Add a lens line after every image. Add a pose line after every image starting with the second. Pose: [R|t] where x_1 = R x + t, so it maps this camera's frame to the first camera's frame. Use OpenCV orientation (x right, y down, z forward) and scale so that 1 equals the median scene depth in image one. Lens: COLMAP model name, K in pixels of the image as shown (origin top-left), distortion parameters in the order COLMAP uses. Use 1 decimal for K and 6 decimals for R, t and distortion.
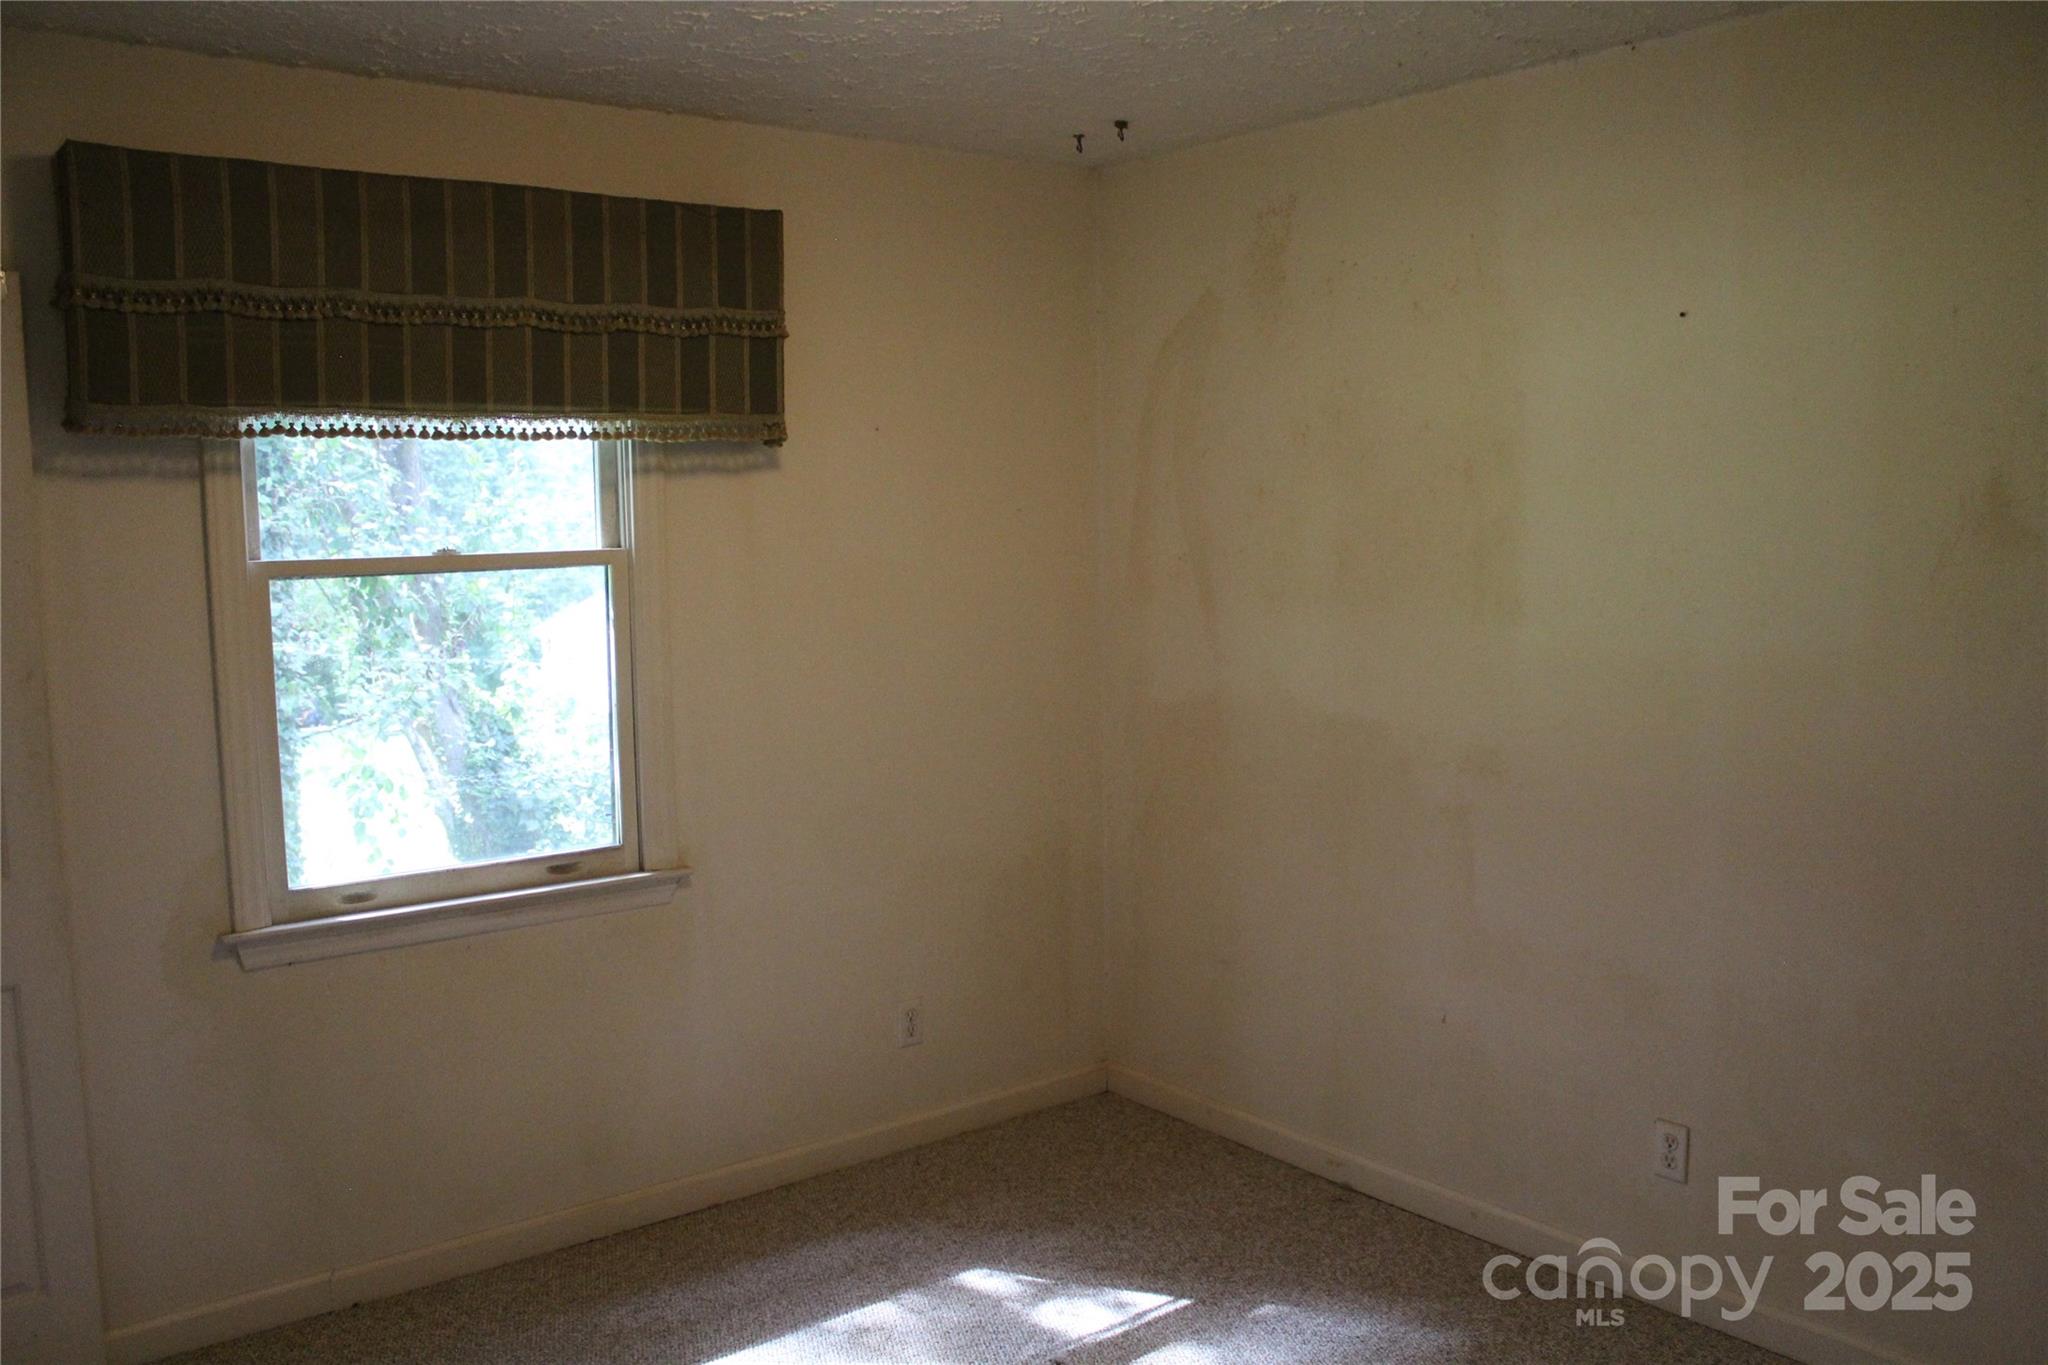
lens RADIAL K [[1689.3, 0, 1026.3], [0, 1689.3, 711.2], [0, 0, 1]] dist [-0.166543, 0.153483]
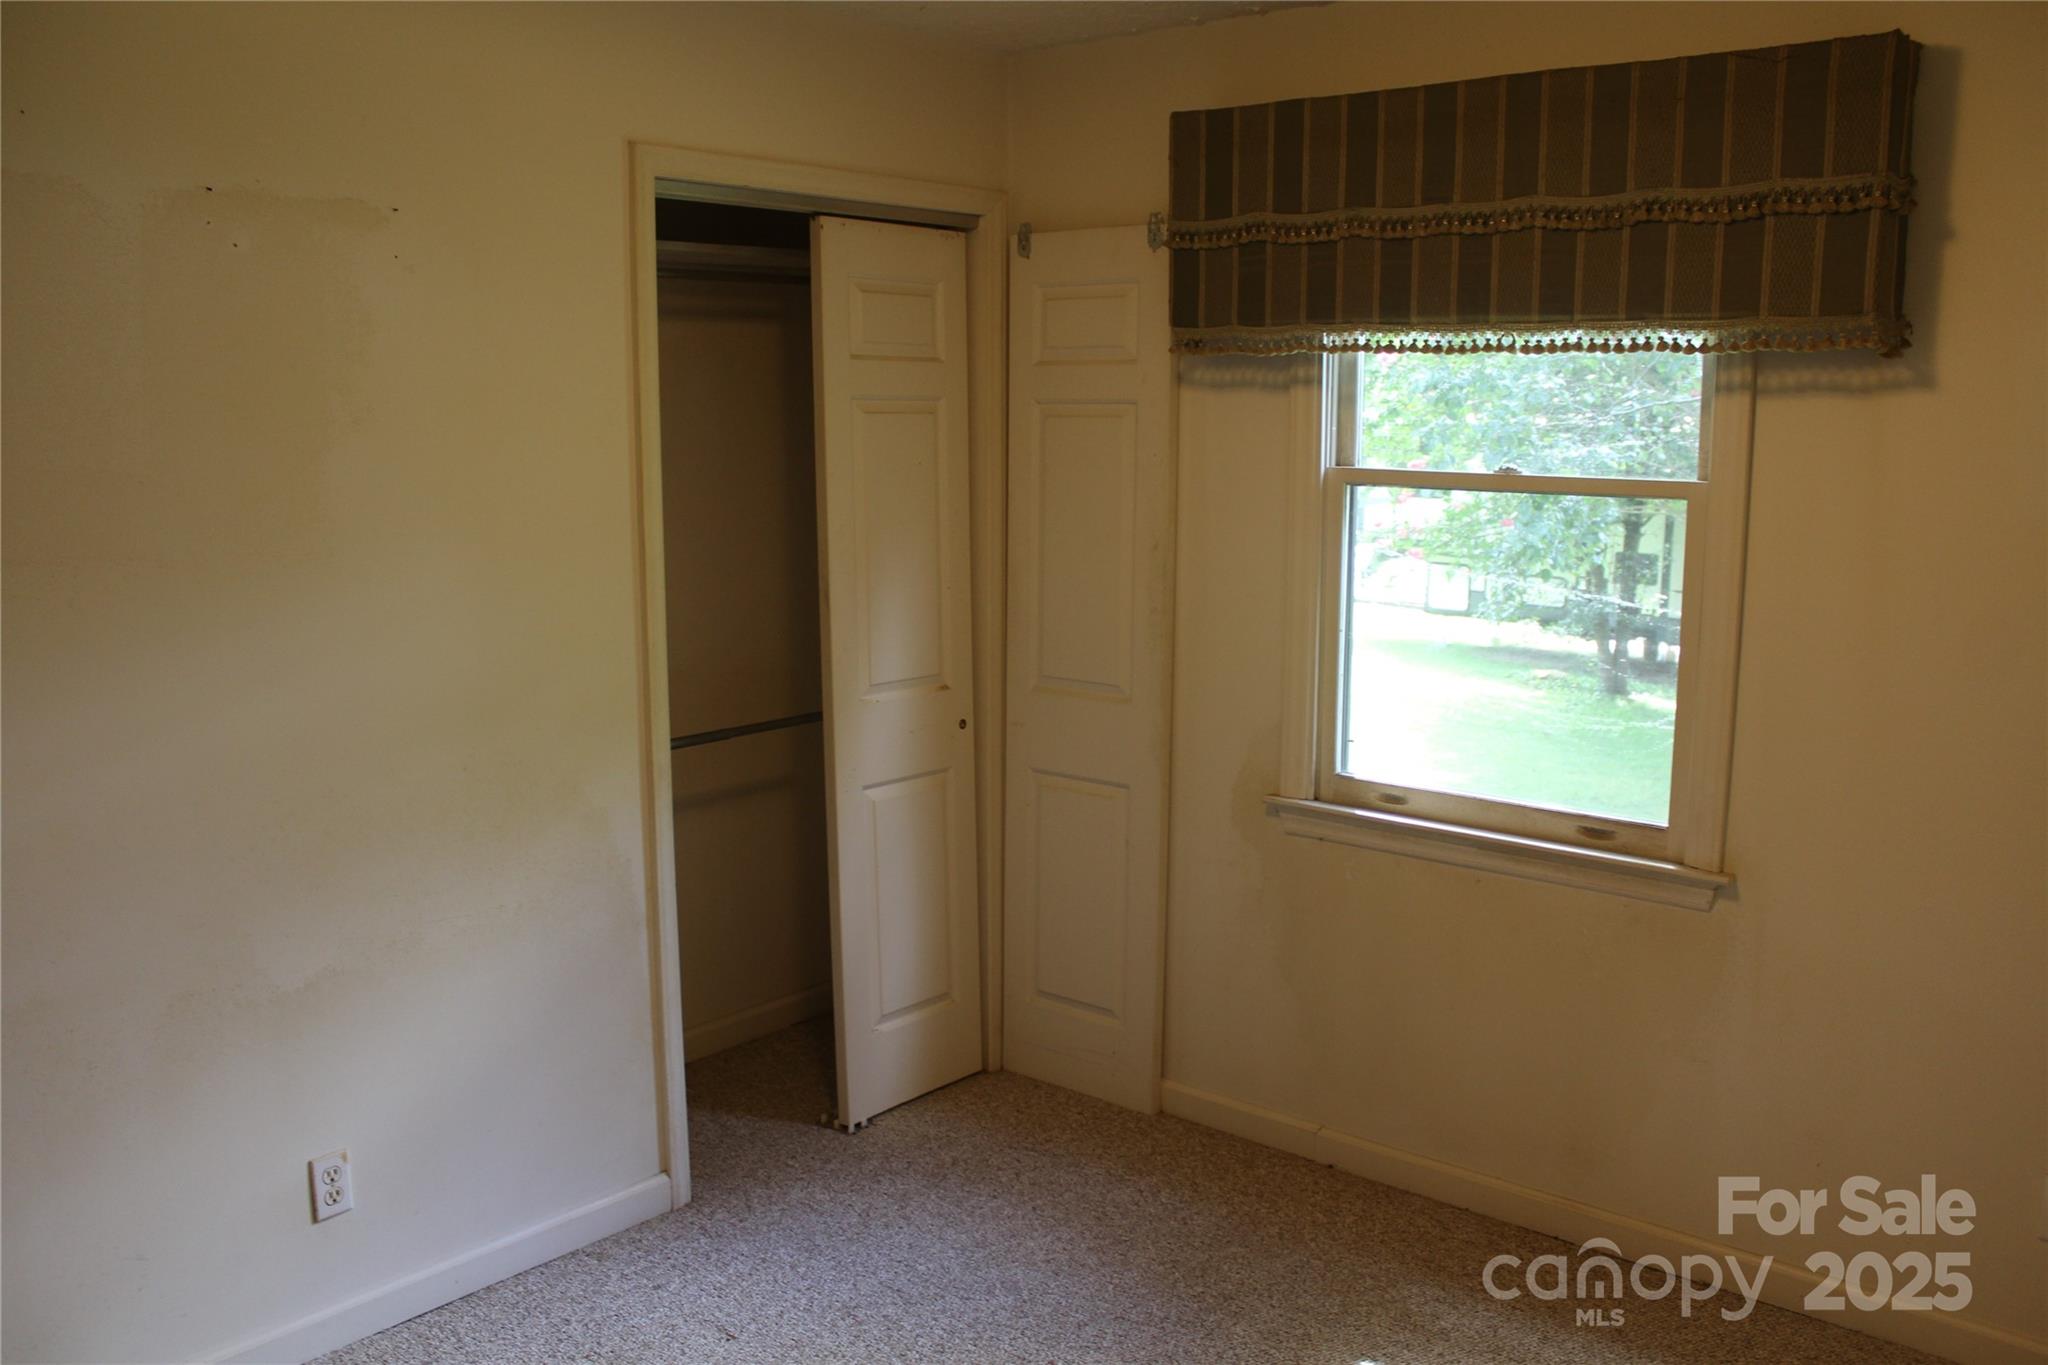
lens RADIAL K [[1689.3, 0, 1026.3], [0, 1689.3, 711.2], [0, 0, 1]] dist [-0.166543, 0.153483]
pose [[0.189569, 0.180244, -0.965182, 0.562346], [-0.130419, 0.978918, 0.157194, -0.076931], [0.973167, 0.096079, 0.209080, 0.555722]]
